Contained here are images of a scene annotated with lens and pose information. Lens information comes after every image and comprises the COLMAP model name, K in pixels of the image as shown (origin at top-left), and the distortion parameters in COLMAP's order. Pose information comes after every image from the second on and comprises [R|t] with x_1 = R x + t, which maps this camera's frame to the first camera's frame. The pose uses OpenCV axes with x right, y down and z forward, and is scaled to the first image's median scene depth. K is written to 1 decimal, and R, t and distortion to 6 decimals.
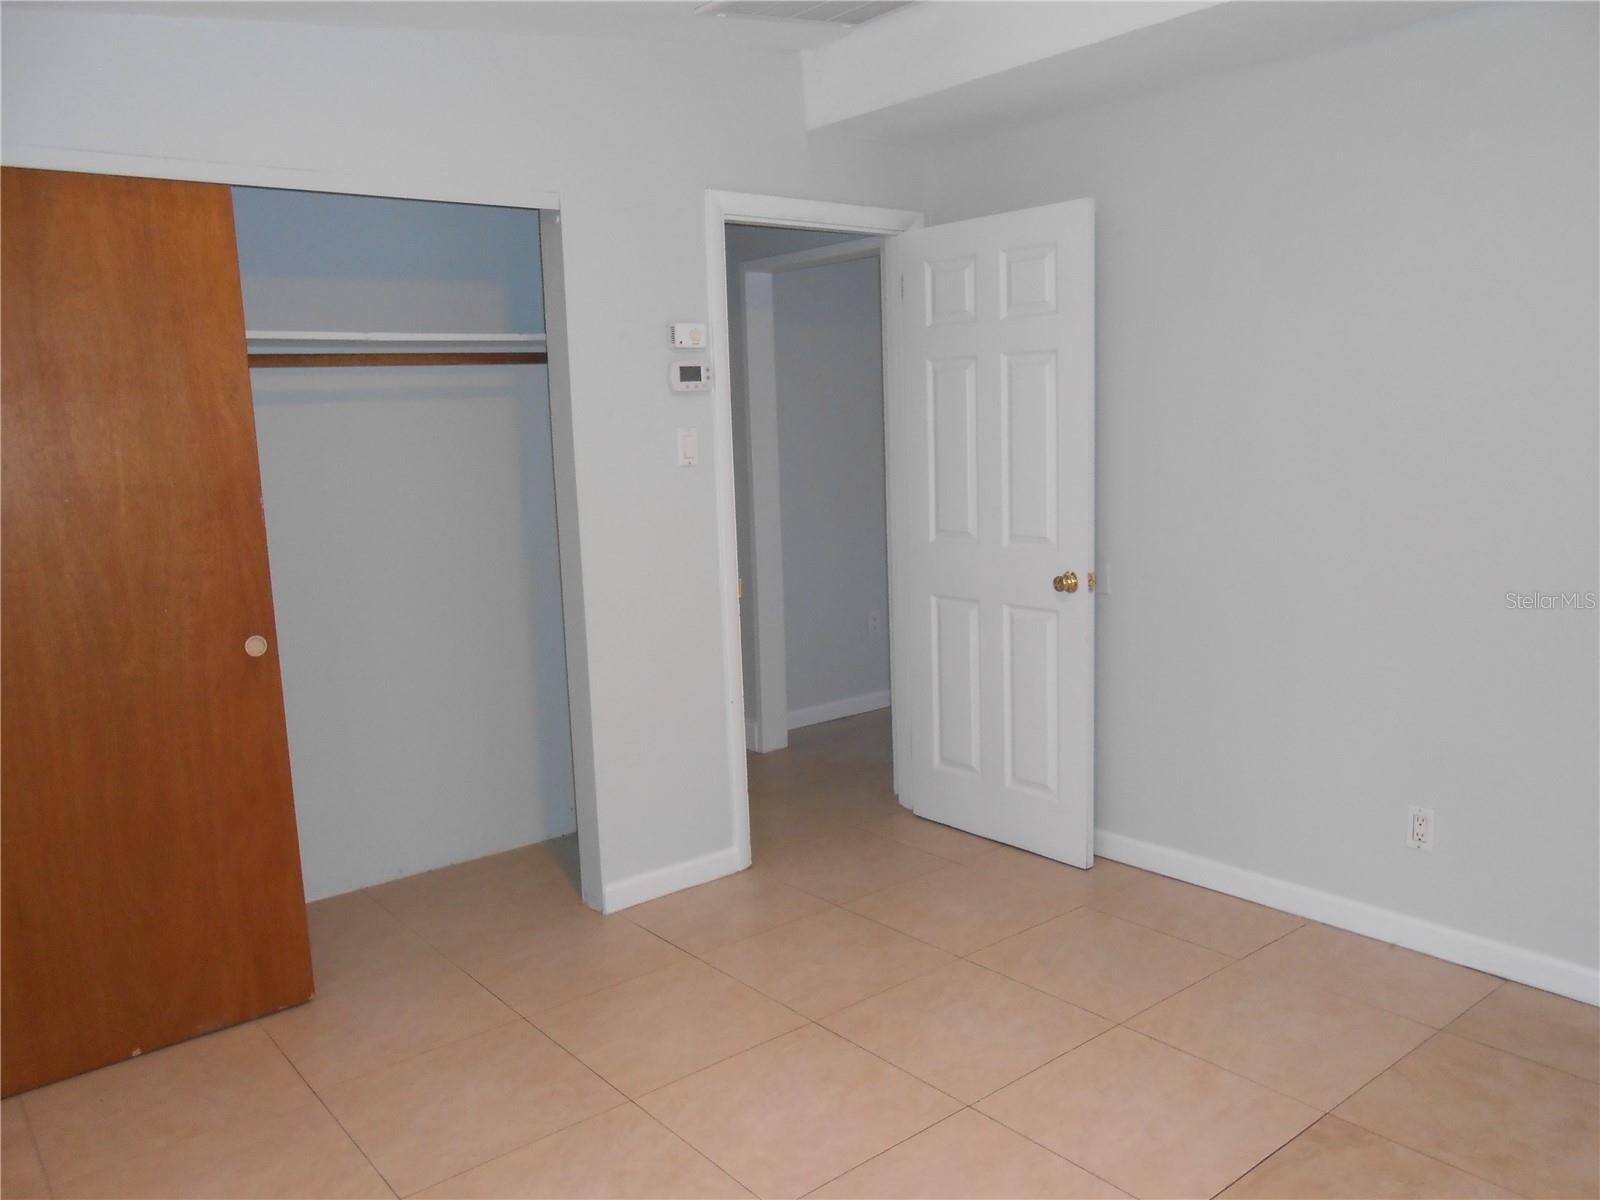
lens RADIAL K [[1241.3, 0, 807.3], [0, 1241.3, 595.3], [0, 0, 1]] dist [0.005634, 0.005748]
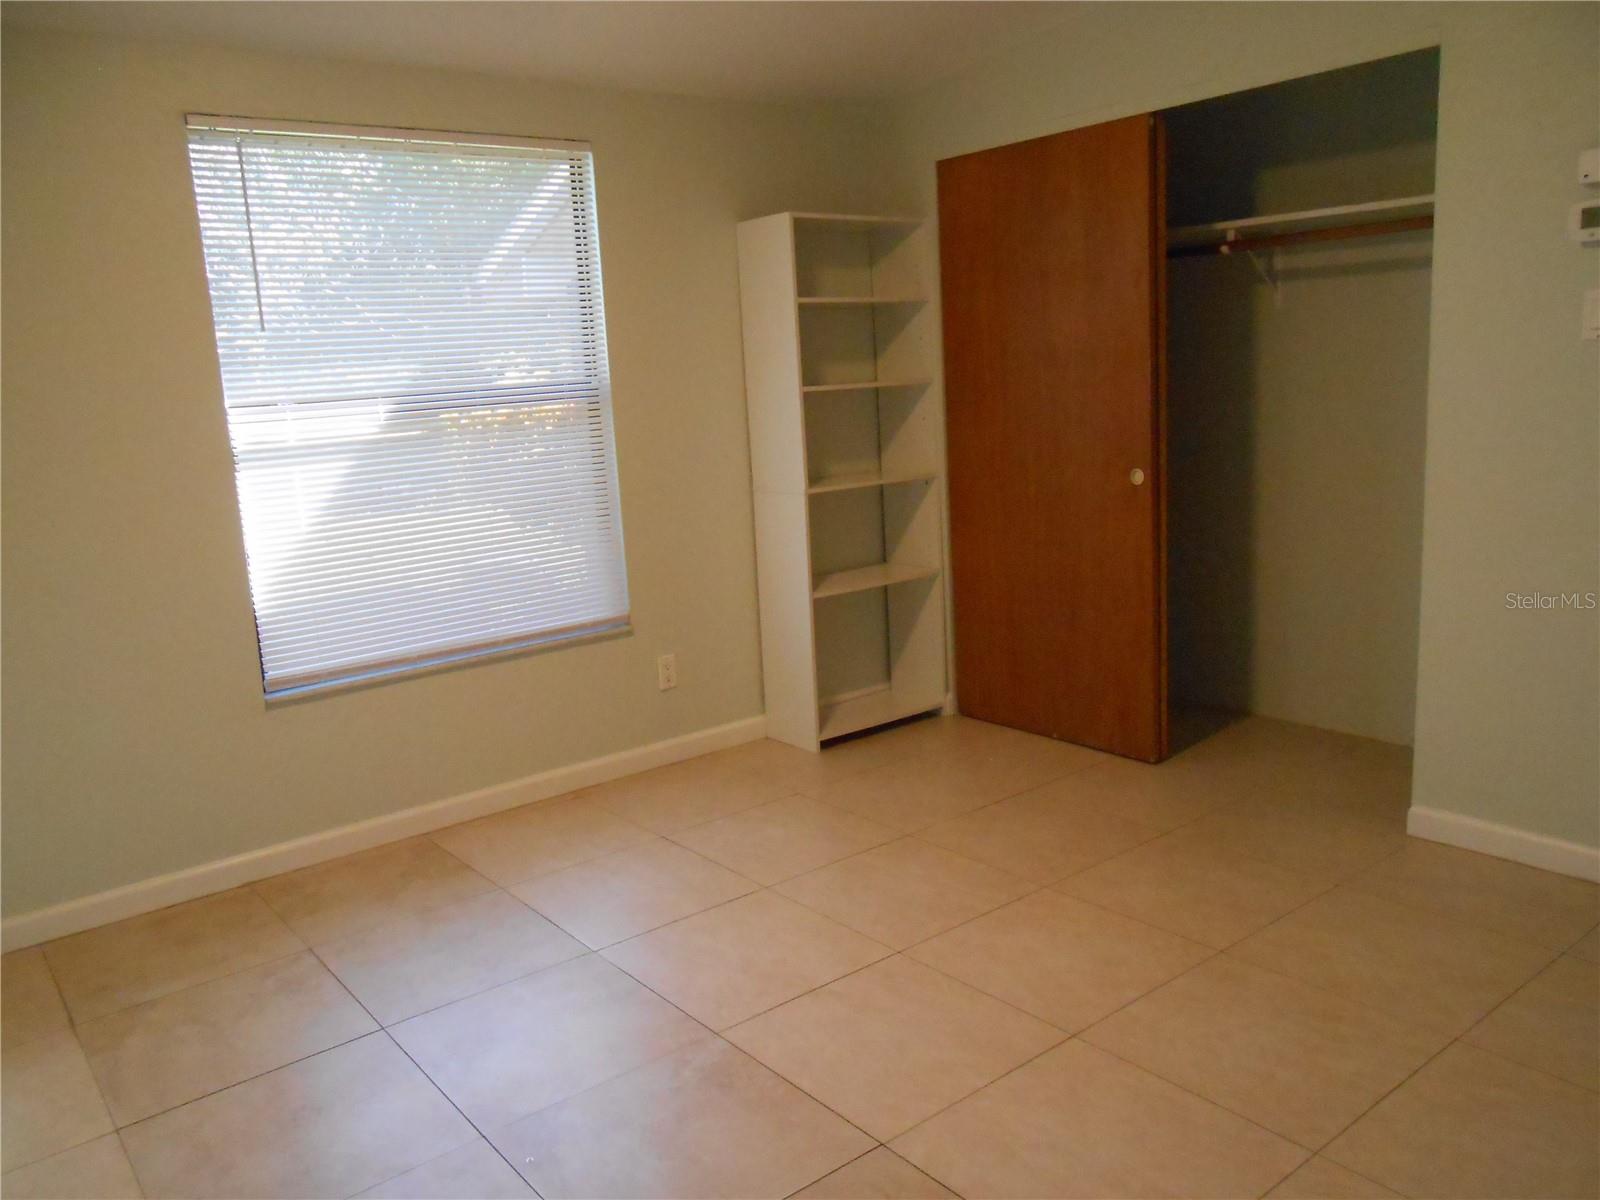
lens RADIAL K [[1241.3, 0, 807.3], [0, 1241.3, 595.3], [0, 0, 1]] dist [0.005634, 0.005748]
pose [[-0.011804, 0.220245, -0.975373, 0.741201], [-0.080924, 0.972031, 0.220470, -0.087265], [0.996650, 0.081534, 0.006349, 0.563222]]
